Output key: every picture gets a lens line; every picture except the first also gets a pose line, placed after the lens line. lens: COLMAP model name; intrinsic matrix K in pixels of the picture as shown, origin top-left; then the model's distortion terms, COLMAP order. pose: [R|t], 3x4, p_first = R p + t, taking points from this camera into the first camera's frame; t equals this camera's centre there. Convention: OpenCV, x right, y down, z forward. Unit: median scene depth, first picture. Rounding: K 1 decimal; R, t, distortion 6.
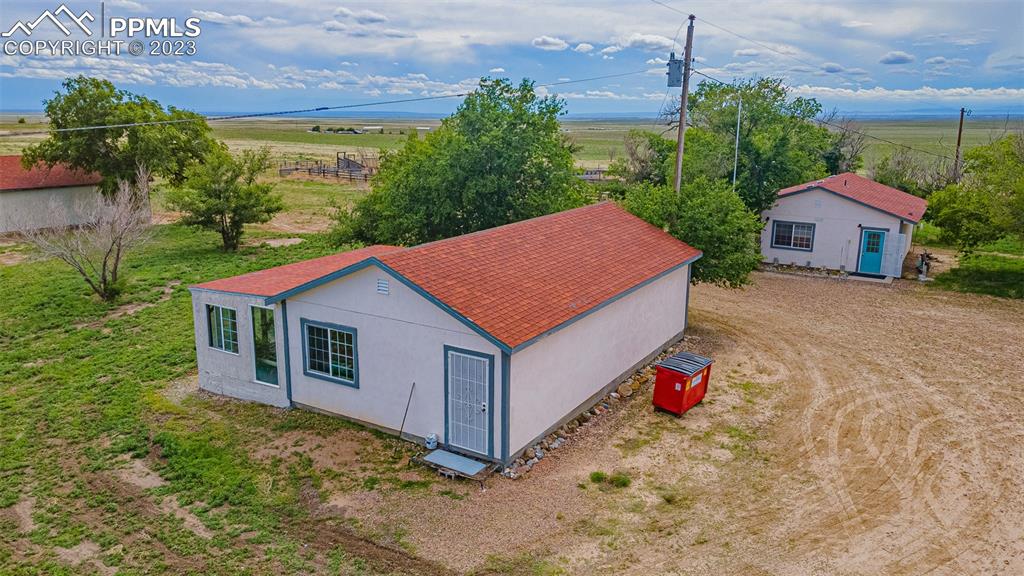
lens RADIAL K [[751.5, 0, 520.1], [0, 751.5, 289.1], [0, 0, 1]] dist [0.027423, 0.032897]
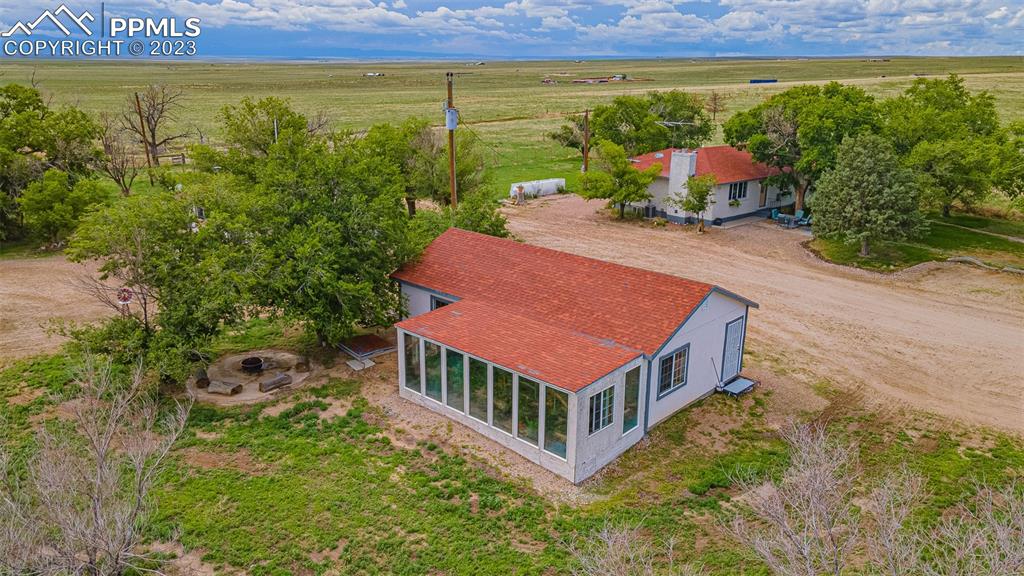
lens RADIAL K [[751.5, 0, 511.2], [0, 751.5, 289.0], [0, 0, 1]] dist [0.027423, 0.032897]
pose [[0.202394, -0.291844, 0.934807, -1.533370], [0.214373, 0.944614, 0.248492, -0.450884], [-0.955553, 0.150104, 0.253748, 0.929059]]
